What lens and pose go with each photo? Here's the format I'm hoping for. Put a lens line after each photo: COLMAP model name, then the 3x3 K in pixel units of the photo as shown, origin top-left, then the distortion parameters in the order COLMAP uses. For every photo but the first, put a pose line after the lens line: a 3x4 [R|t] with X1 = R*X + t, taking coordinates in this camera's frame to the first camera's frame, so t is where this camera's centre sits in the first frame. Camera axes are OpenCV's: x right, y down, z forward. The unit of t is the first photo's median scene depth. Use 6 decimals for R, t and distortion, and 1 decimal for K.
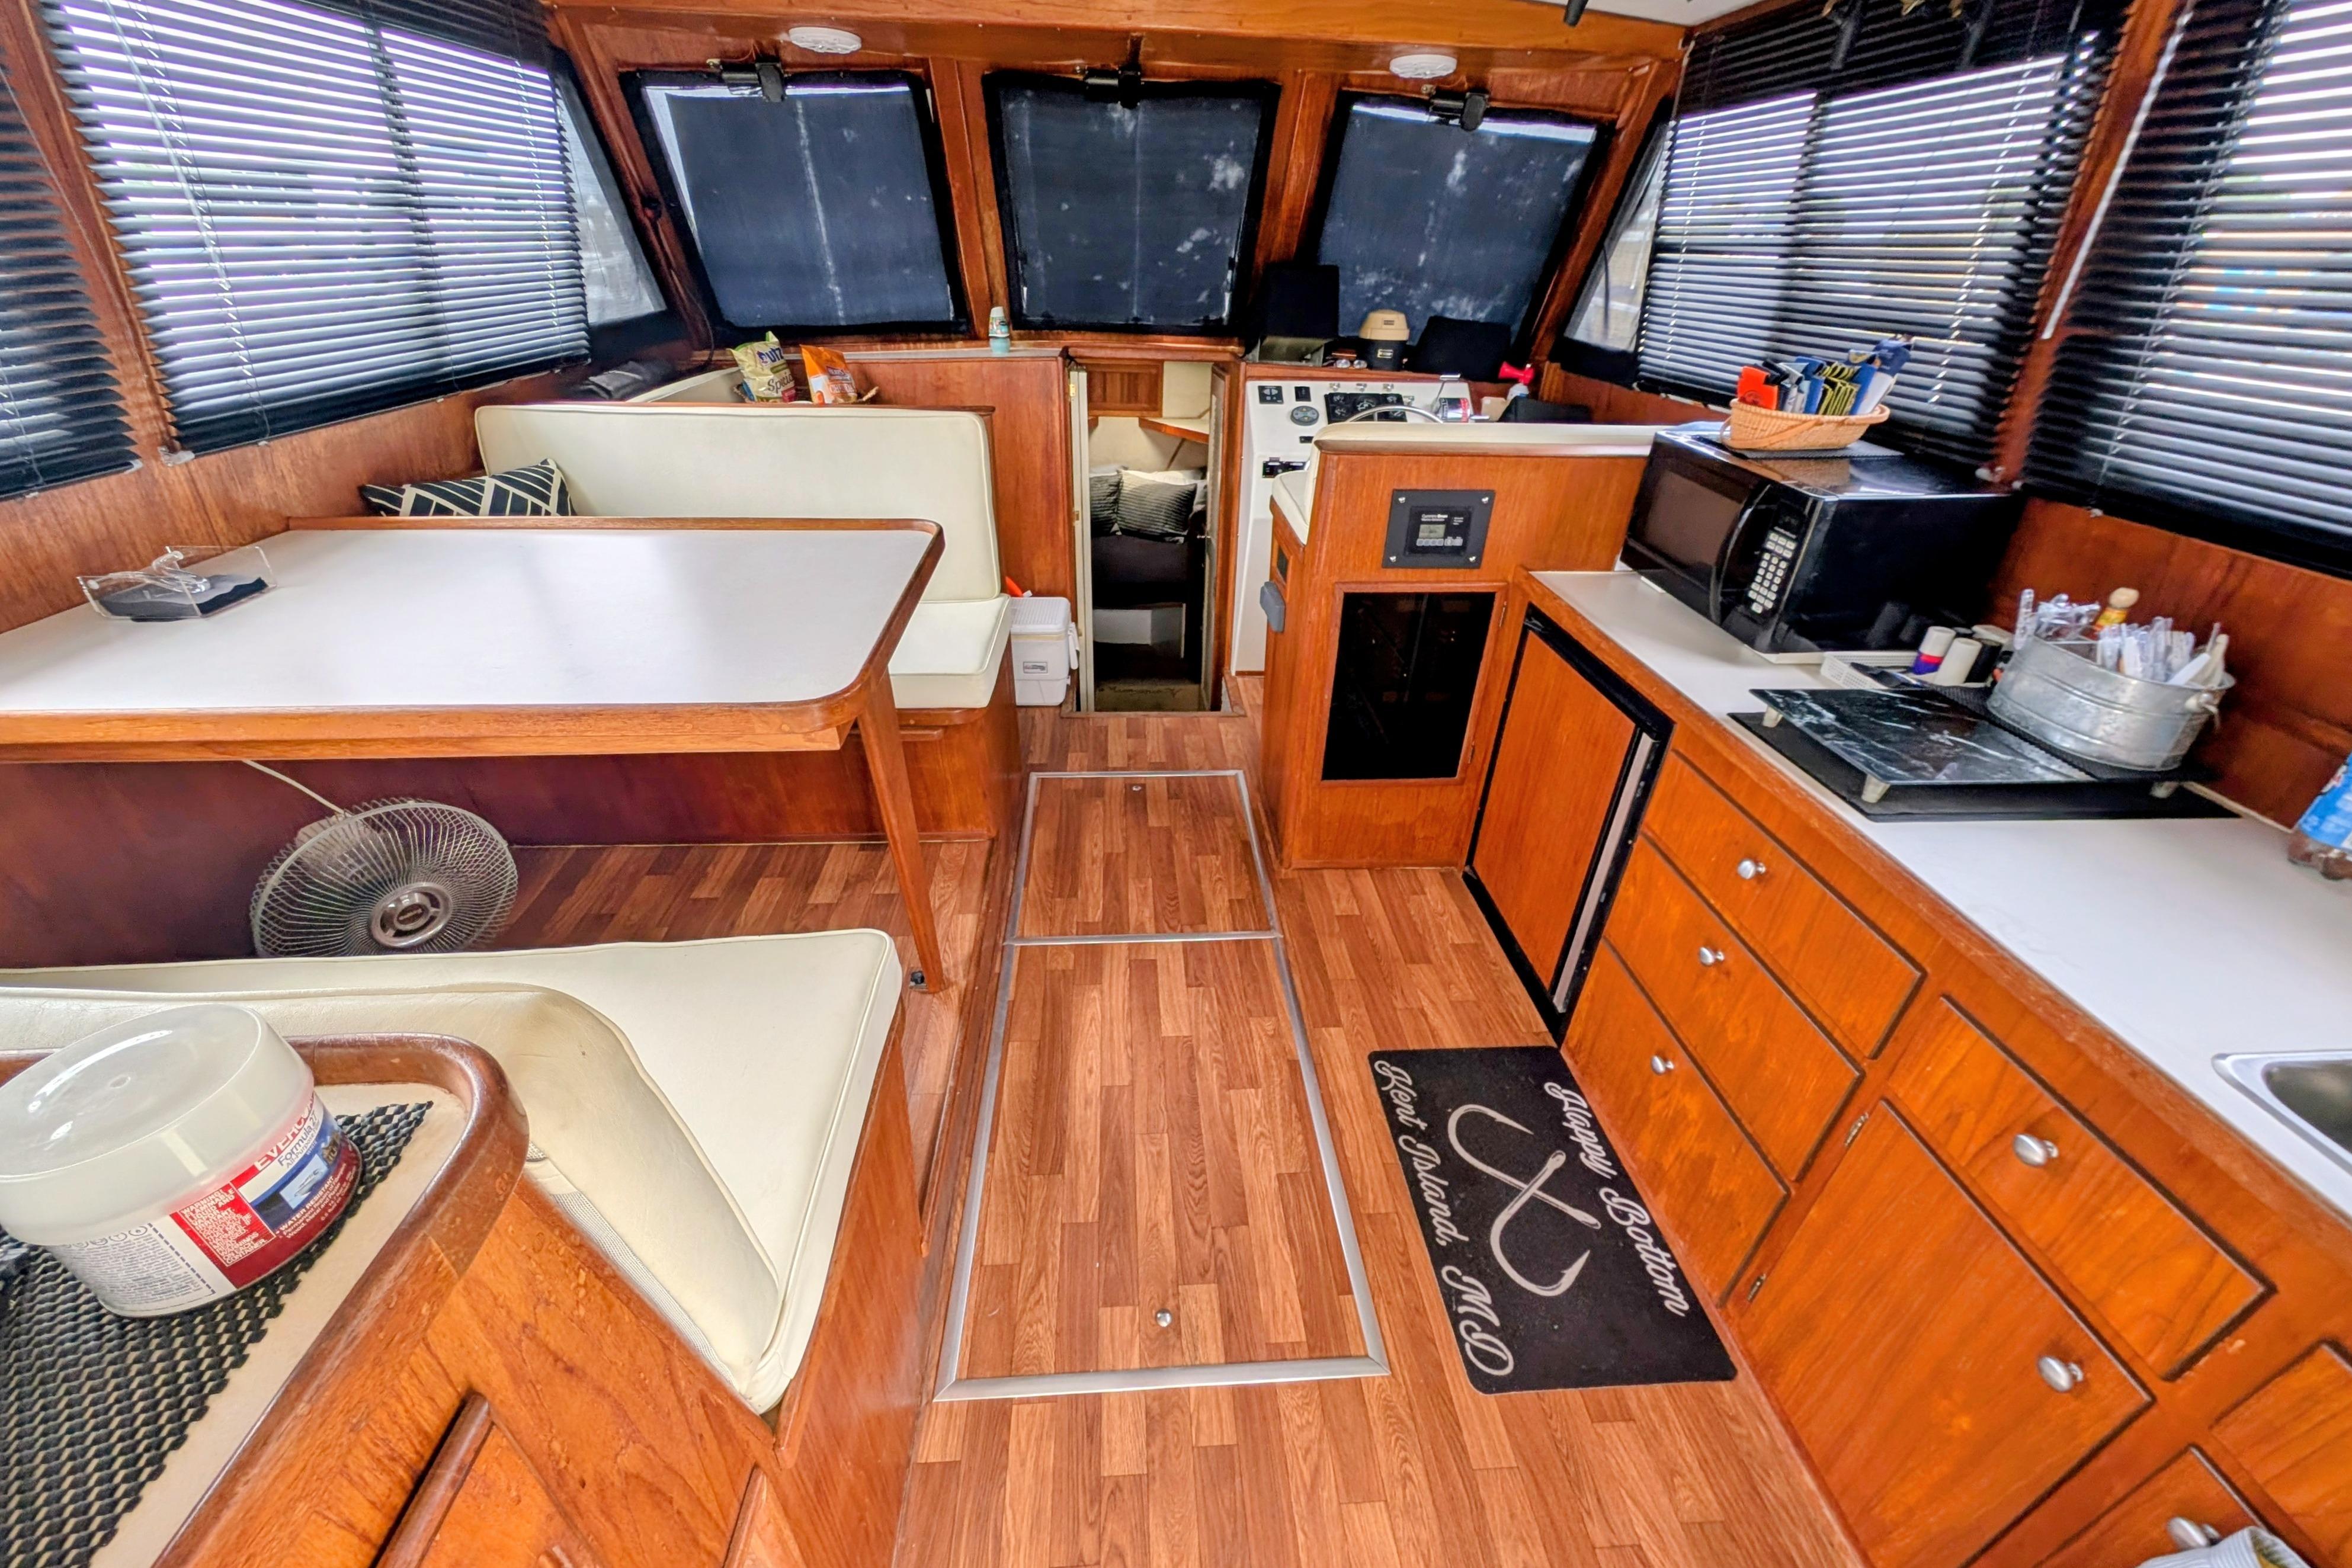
lens RADIAL K [[891.5, 0, 1176.0], [0, 891.5, 784.0], [0, 0, 1]] dist [0.001190, 0.000298]
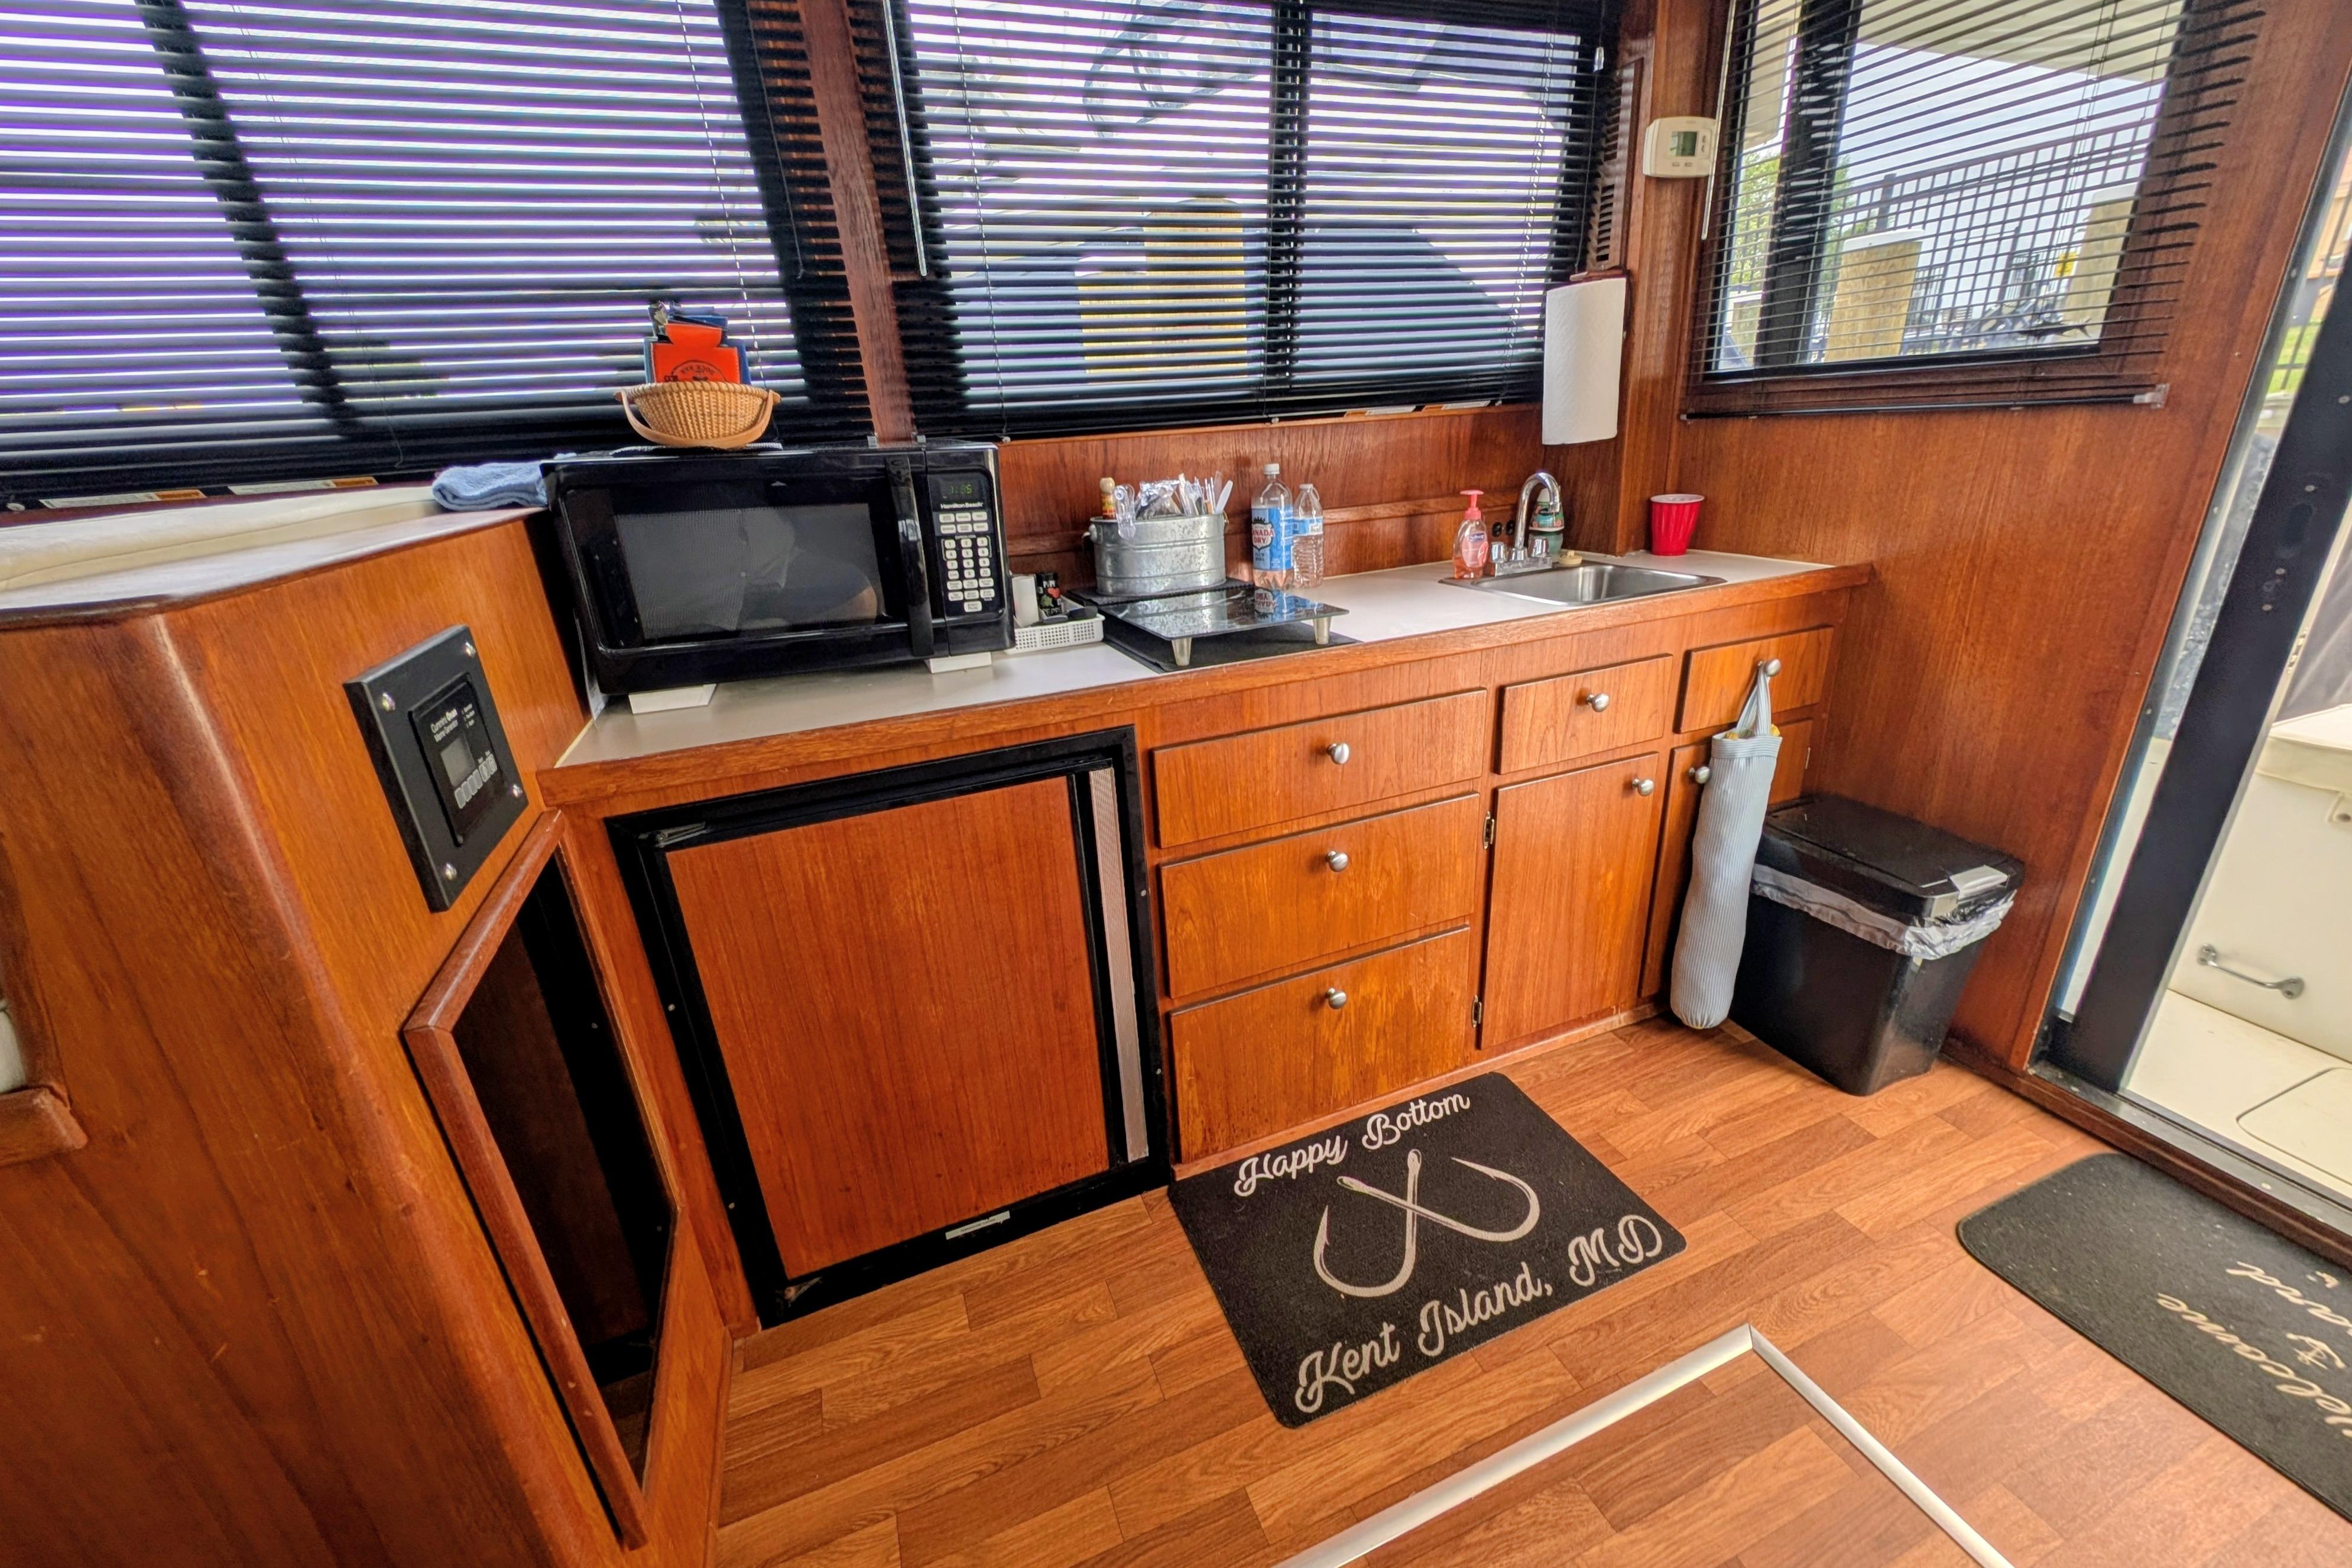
lens RADIAL K [[891.5, 0, 1176.0], [0, 891.5, 784.0], [0, 0, 1]] dist [0.001190, 0.000298]
pose [[-0.304494, -0.367105, 0.878929, -0.137975], [0.525204, 0.705094, 0.476449, -0.358551], [-0.794635, 0.606693, -0.021892, 0.951473]]
